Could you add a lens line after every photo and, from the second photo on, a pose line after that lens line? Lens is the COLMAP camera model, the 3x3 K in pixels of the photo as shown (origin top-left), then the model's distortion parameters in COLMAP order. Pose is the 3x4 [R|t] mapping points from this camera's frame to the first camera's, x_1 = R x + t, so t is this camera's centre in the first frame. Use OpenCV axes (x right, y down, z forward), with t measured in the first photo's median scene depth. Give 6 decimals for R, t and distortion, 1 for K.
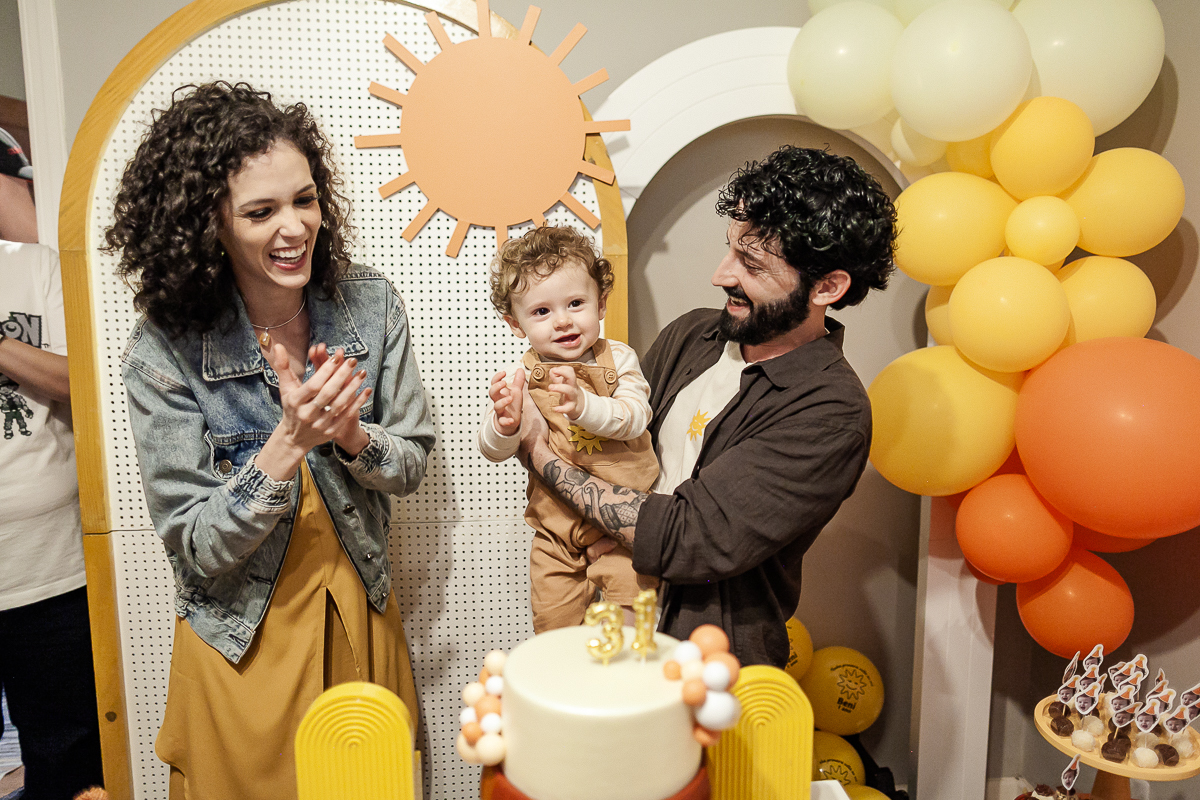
lens RADIAL K [[876.4, 0, 624.3], [0, 876.4, 392.4], [0, 0, 1]] dist [-0.058452, 0.052936]
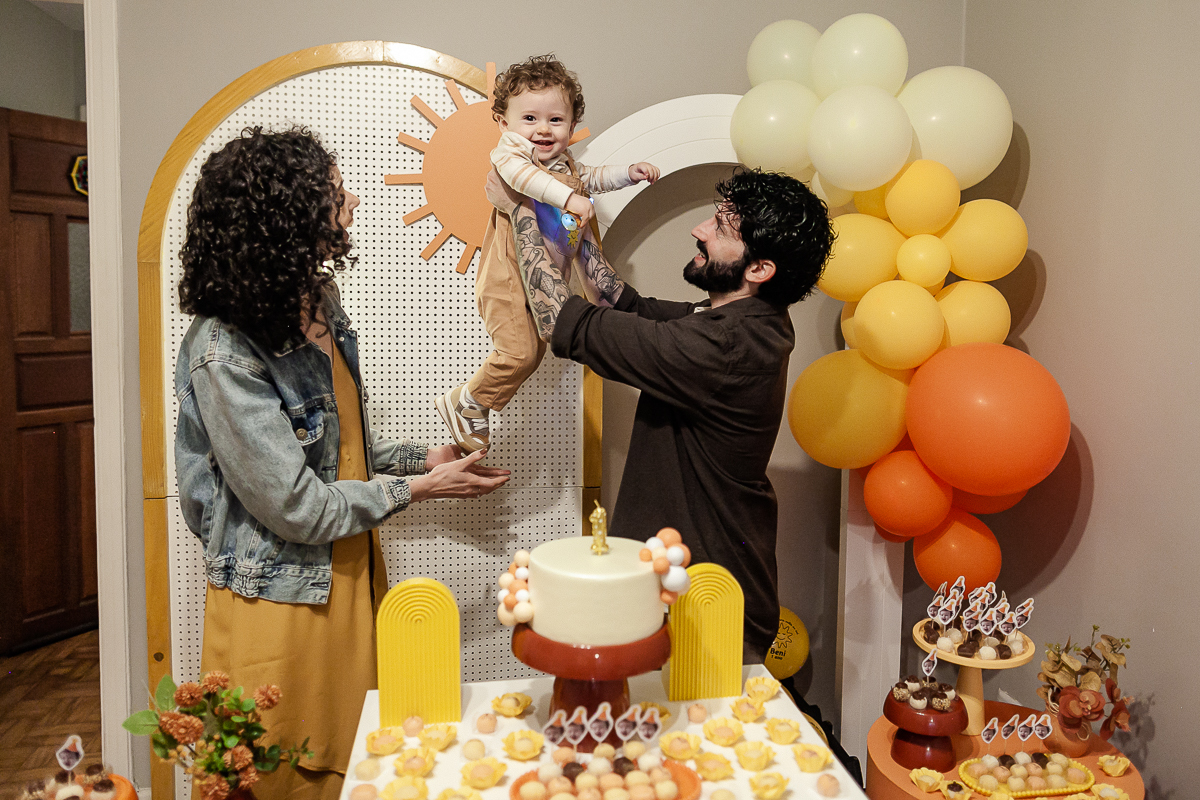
lens RADIAL K [[896.3, 0, 654.9], [0, 896.3, 355.3], [0, 0, 1]] dist [-0.058802, 0.046000]
pose [[0.996066, 0.009803, 0.088065, -0.035505], [-0.004683, 0.998297, -0.058154, 0.034295], [-0.088485, 0.057513, 0.994416, -0.283004]]
